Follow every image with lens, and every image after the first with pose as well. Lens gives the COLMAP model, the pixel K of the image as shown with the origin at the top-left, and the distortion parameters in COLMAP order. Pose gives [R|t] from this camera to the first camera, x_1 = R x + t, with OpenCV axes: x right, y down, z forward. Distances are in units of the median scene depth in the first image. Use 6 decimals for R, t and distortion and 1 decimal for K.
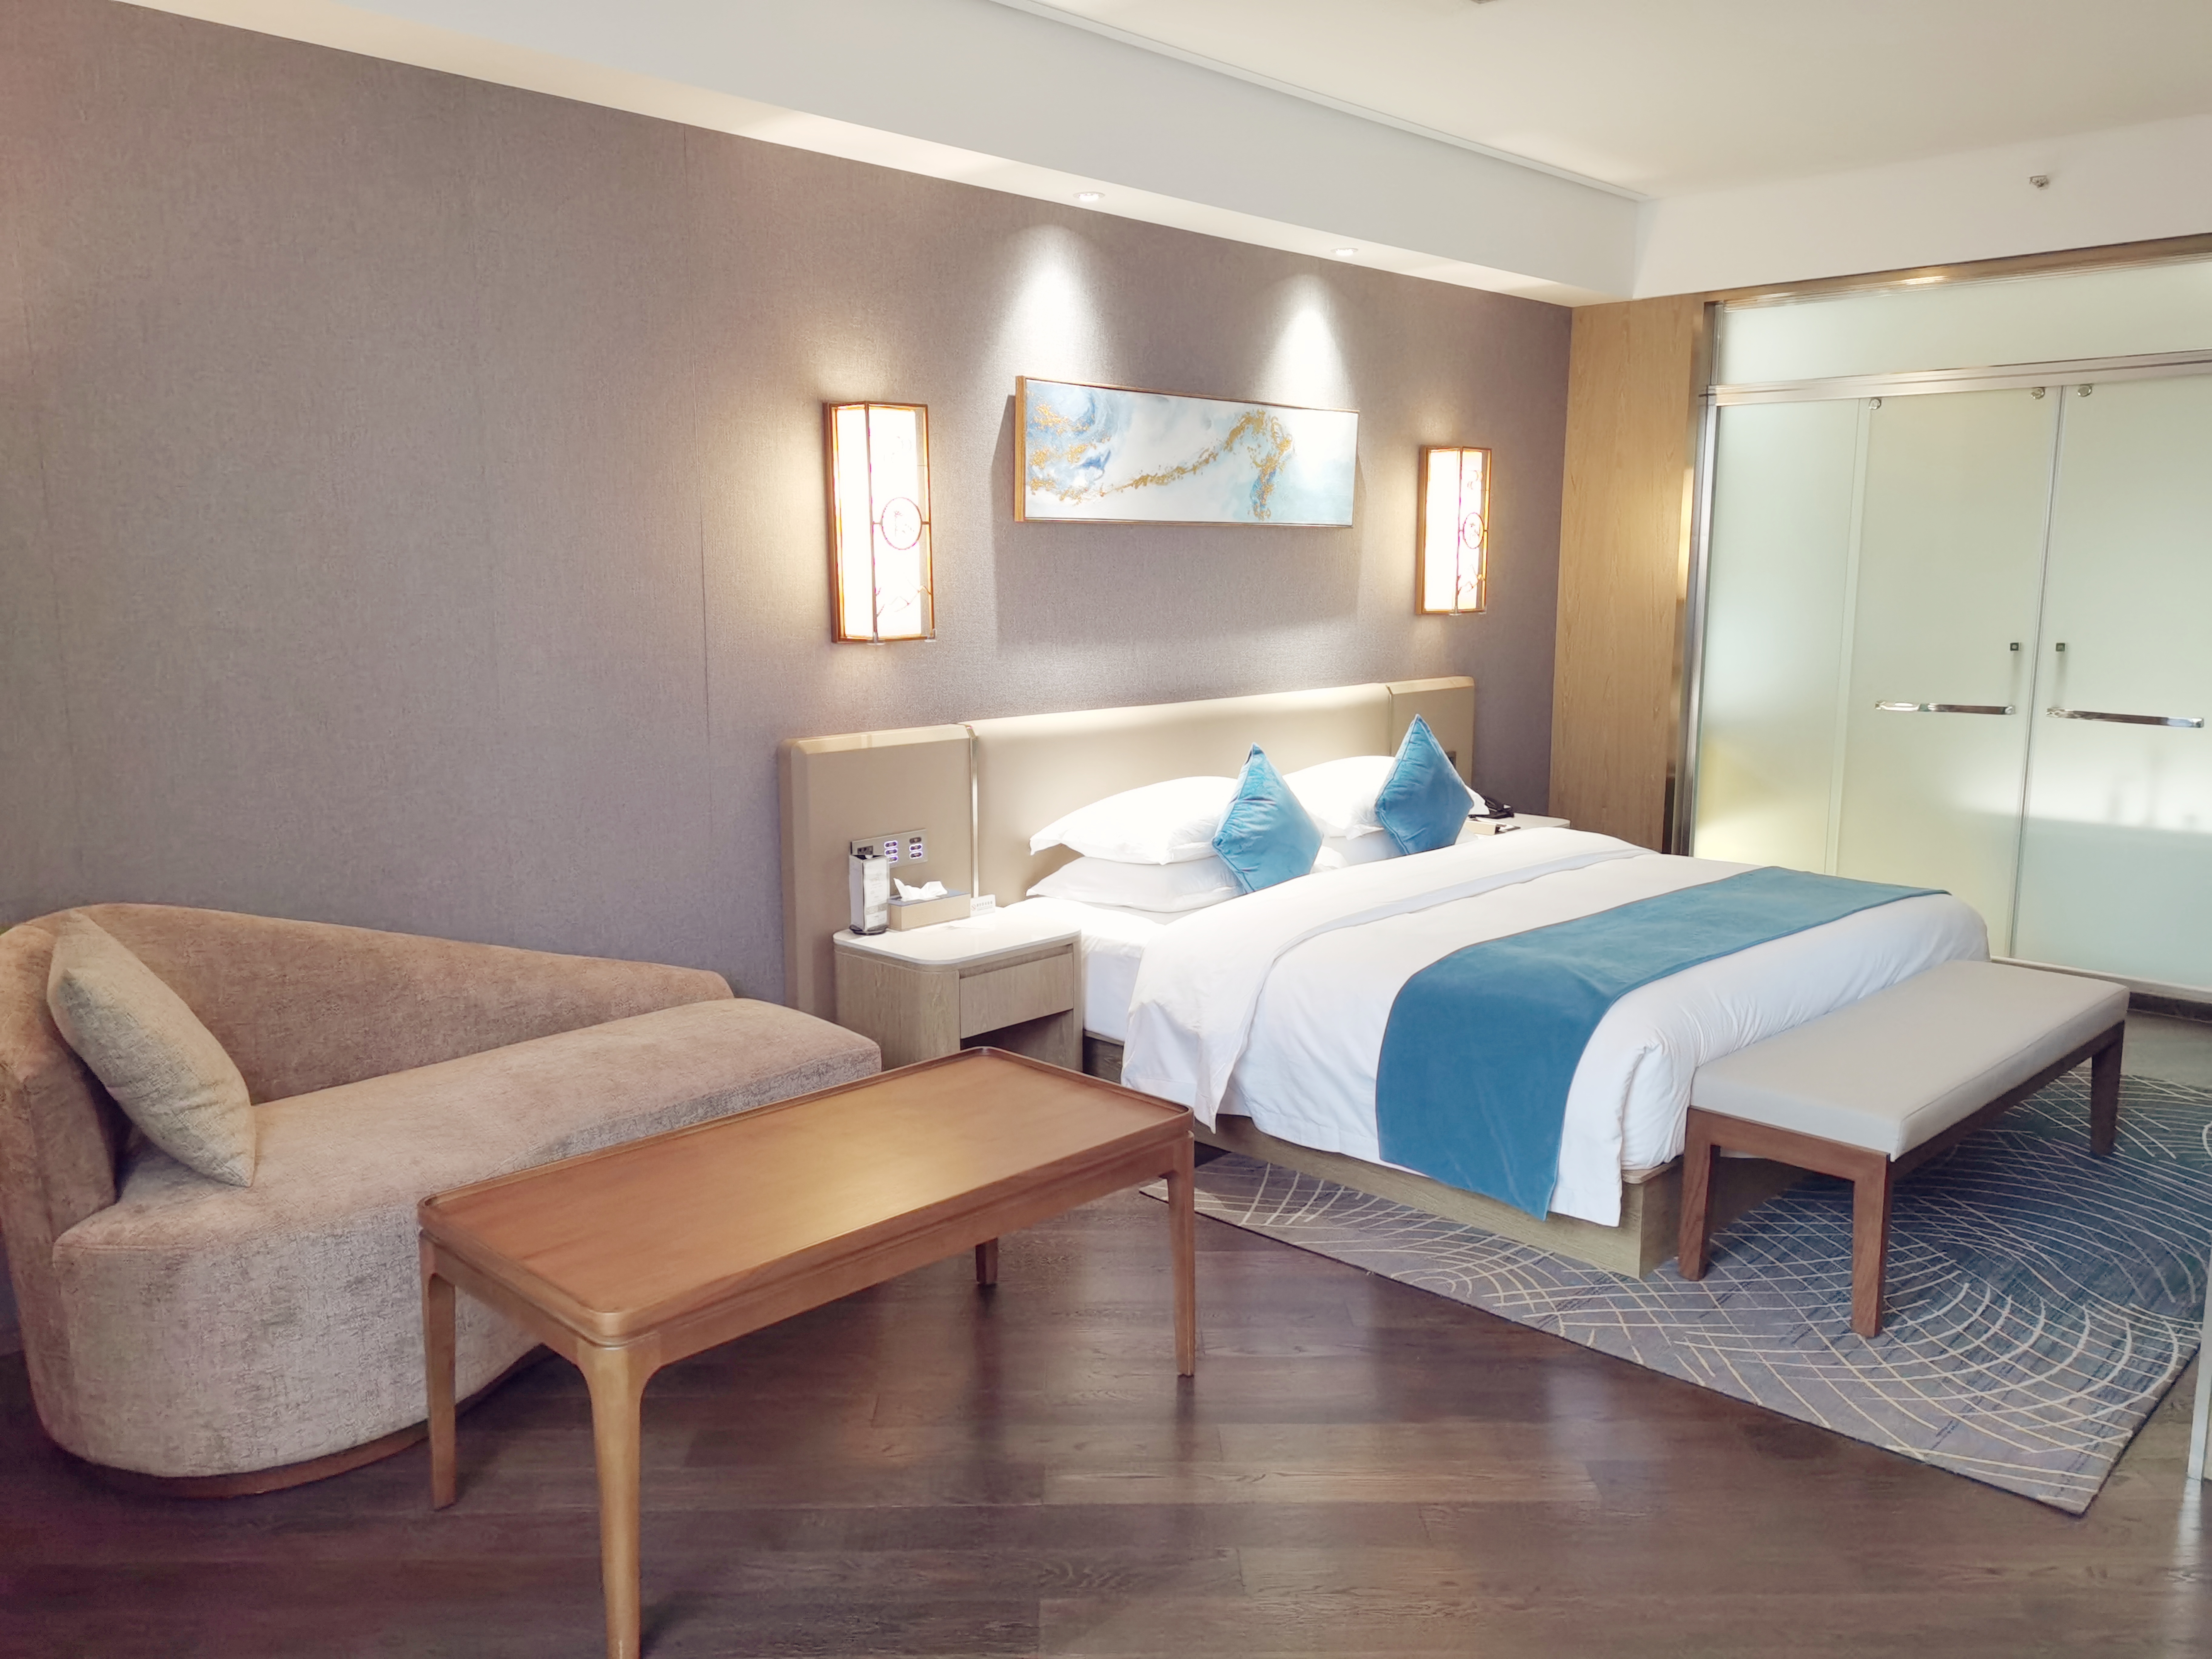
lens RADIAL K [[1715.9, 0, 1110.6], [0, 1715.9, 836.6], [0, 0, 1]] dist [0.058518, -0.024267]
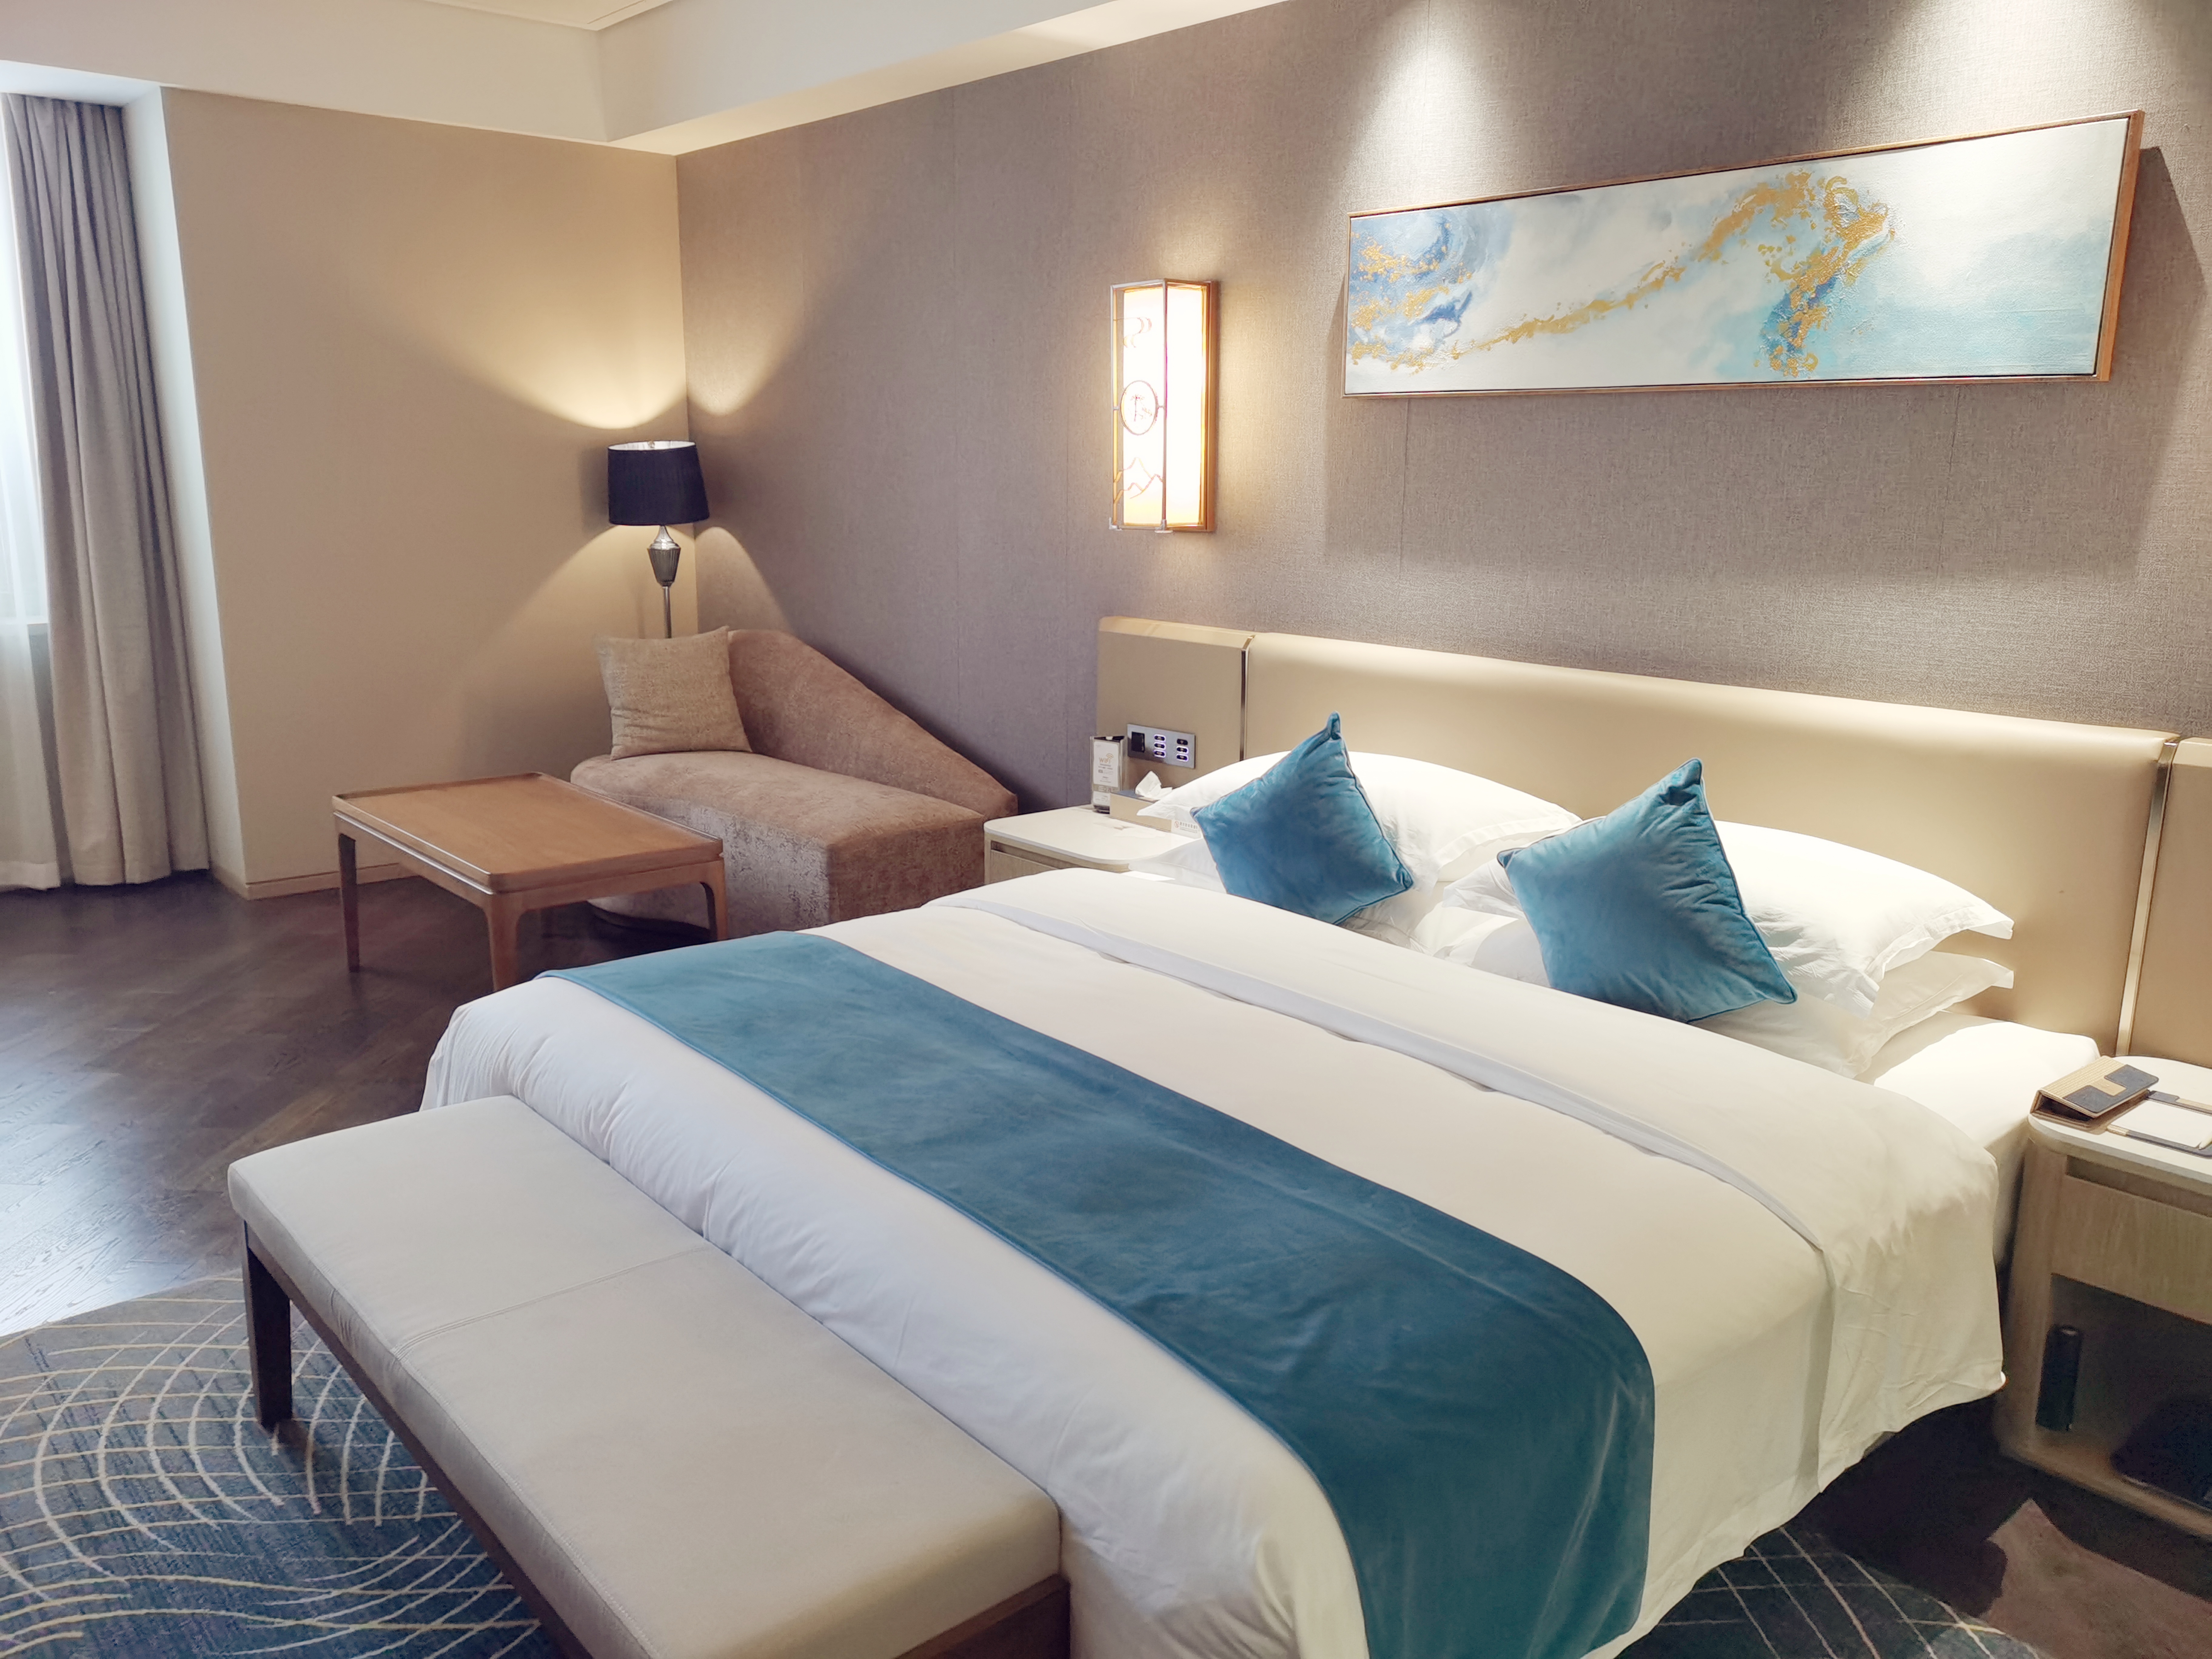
lens RADIAL K [[1715.9, 0, 1101.2], [0, 1715.9, 831.0], [0, 0, 1]] dist [0.058518, -0.024267]
pose [[-0.095474, 0.214676, -0.972008, 0.767415], [-0.166996, 0.959175, 0.228244, -0.148784], [0.981324, 0.184112, -0.055726, 0.936177]]
